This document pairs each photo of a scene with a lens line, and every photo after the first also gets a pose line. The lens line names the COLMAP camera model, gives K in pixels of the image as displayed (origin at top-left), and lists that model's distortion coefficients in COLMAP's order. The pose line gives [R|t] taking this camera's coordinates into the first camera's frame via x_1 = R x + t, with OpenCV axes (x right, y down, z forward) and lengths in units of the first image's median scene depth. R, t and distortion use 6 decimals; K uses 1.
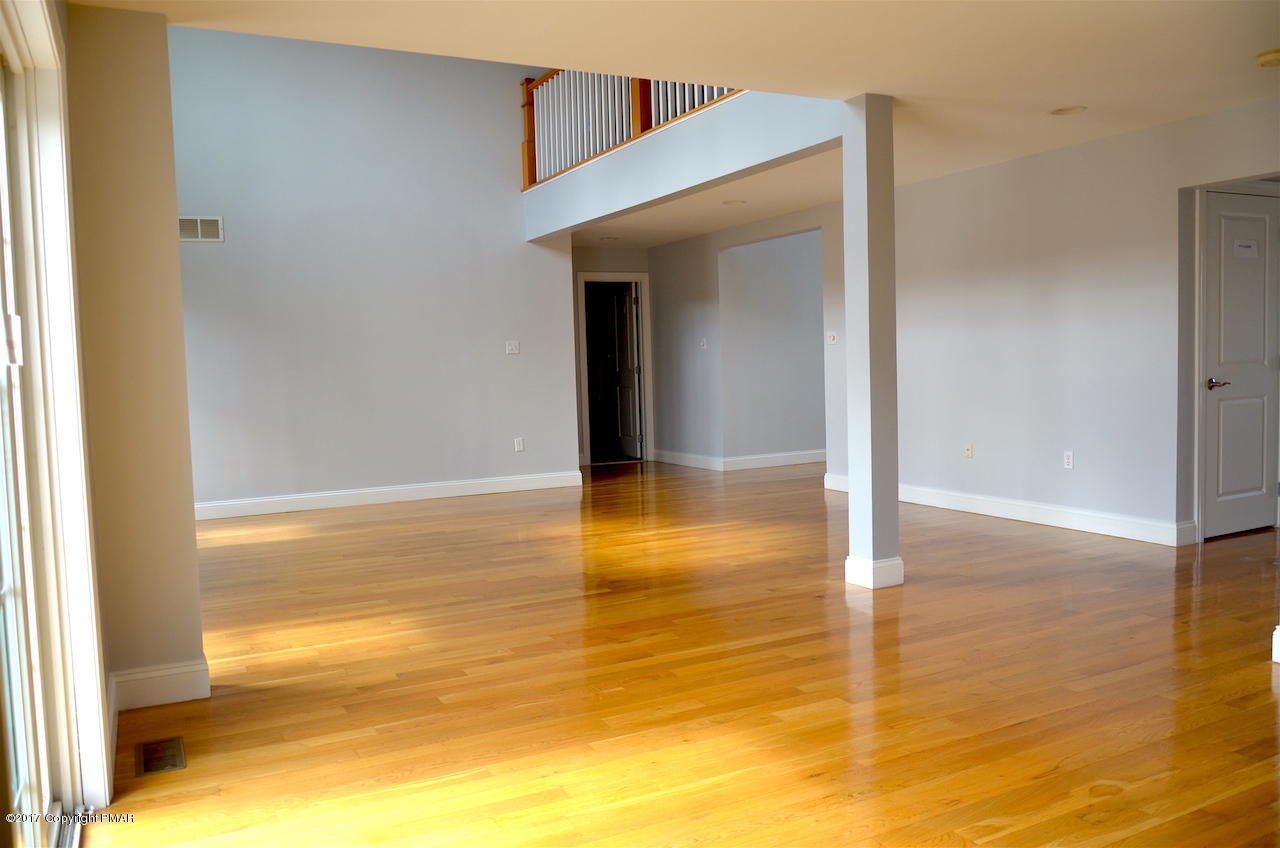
lens RADIAL K [[982.0, 0, 649.5], [0, 982.0, 421.3], [0, 0, 1]] dist [-0.042282, 0.009710]
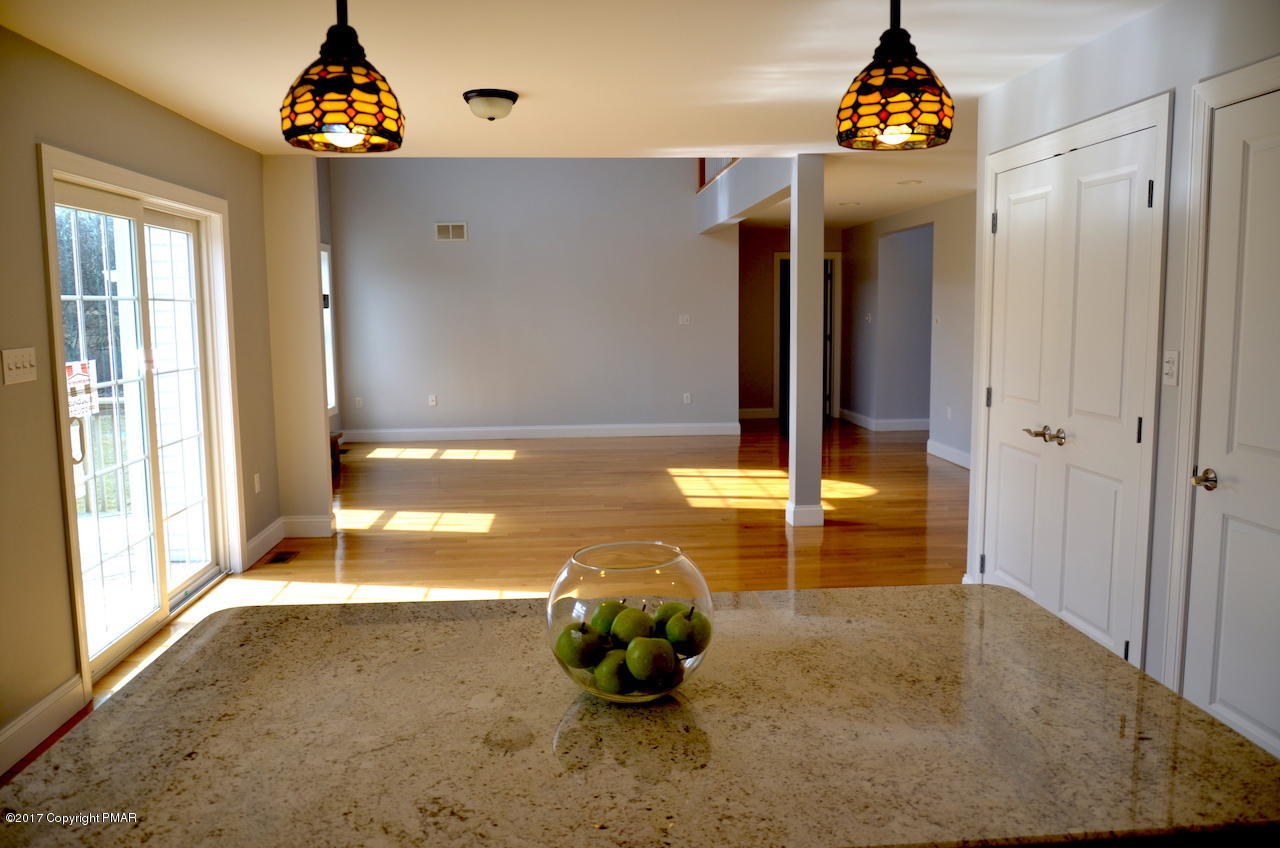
lens RADIAL K [[982.0, 0, 649.5], [0, 982.0, 421.3], [0, 0, 1]] dist [-0.042282, 0.009710]
pose [[0.922761, 0.066920, -0.379519, 0.312661], [-0.044274, 0.996696, 0.068098, -0.031723], [0.382822, -0.046036, 0.922674, -0.176588]]
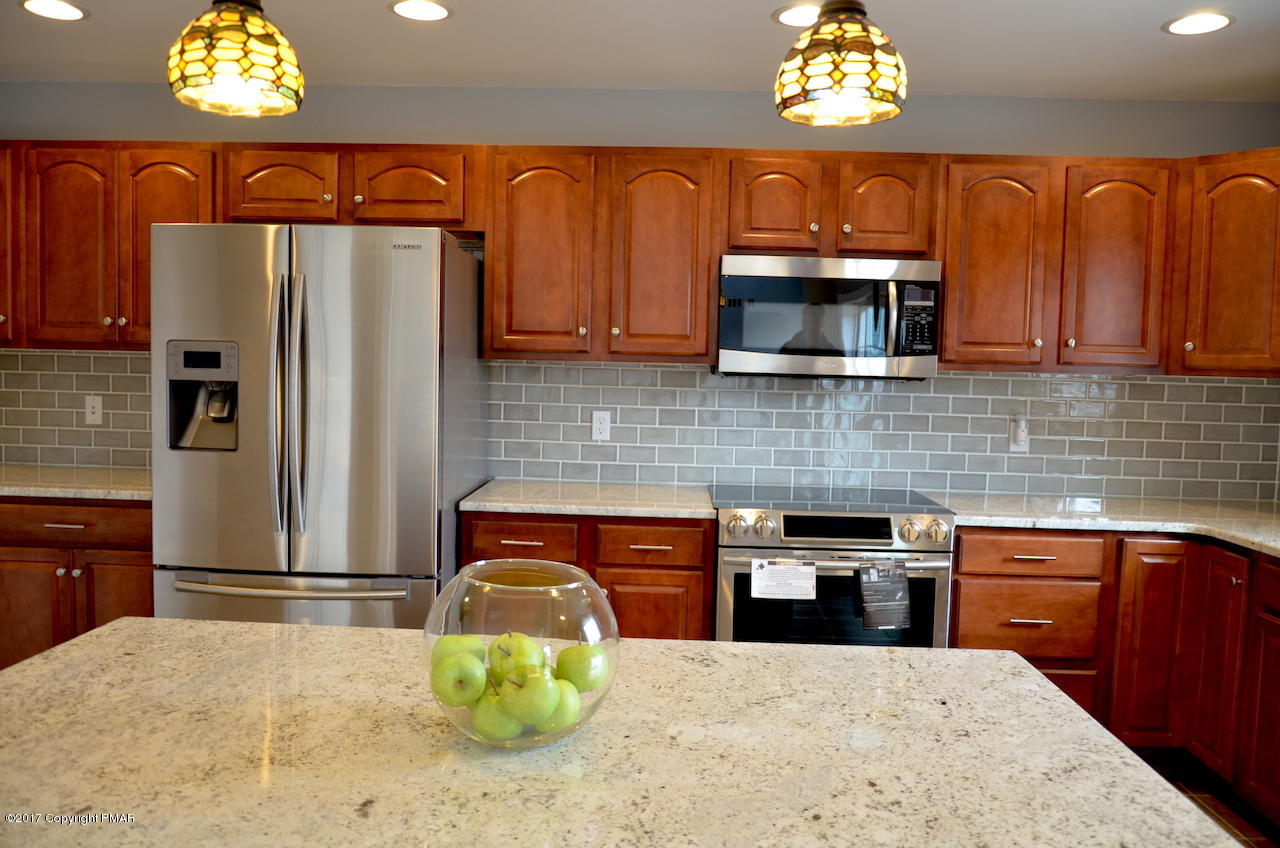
lens RADIAL K [[983.2, 0, 637.5], [0, 983.2, 429.4], [0, 0, 1]] dist [-0.043208, 0.004515]
pose [[-0.868760, -0.023144, 0.494692, 0.160863], [0.034281, 0.993701, 0.106693, -0.033216], [-0.494045, 0.109650, -0.862494, 0.091349]]
